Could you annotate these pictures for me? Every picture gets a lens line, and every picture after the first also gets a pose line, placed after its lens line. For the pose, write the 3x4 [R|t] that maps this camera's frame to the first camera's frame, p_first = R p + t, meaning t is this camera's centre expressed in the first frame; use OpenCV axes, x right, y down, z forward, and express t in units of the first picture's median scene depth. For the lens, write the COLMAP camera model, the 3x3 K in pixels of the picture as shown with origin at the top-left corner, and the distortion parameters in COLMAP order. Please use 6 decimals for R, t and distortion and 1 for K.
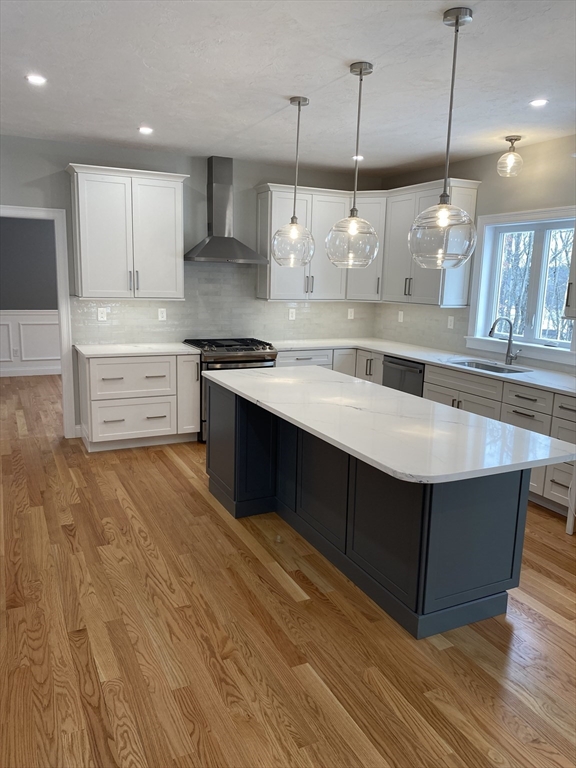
lens RADIAL K [[587.4, 0, 288.0], [0, 587.4, 384.0], [0, 0, 1]] dist [0.026944, -0.001130]
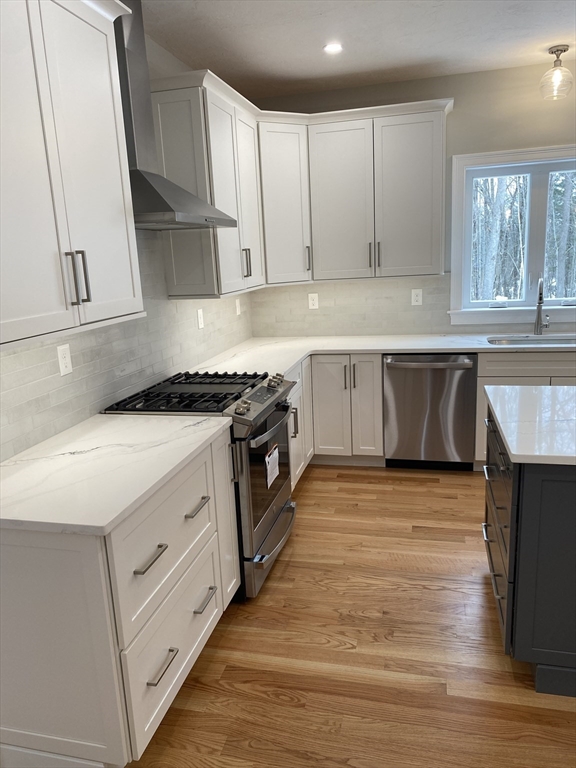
lens RADIAL K [[587.4, 0, 288.0], [0, 587.4, 384.0], [0, 0, 1]] dist [0.026944, -0.001130]
pose [[0.638428, -0.223451, 0.736532, -0.466885], [0.205310, 0.971698, 0.116832, -0.130413], [-0.741793, 0.076629, 0.666236, 0.678503]]
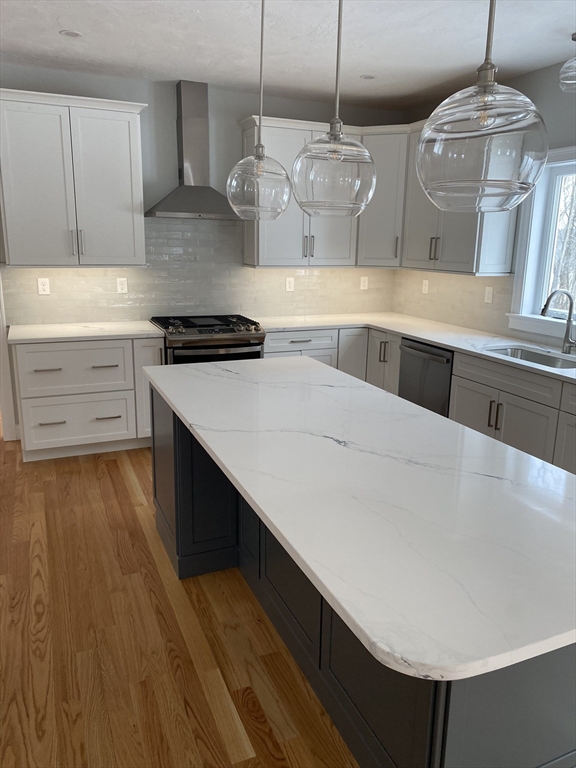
lens RADIAL K [[592.6, 0, 296.8], [0, 592.6, 379.7], [0, 0, 1]] dist [0.011328, 0.000619]
pose [[0.999316, 0.002087, -0.036922, 0.058082], [-0.000257, 0.998775, 0.049485, -0.034600], [0.036980, -0.049442, 0.998092, 0.224327]]
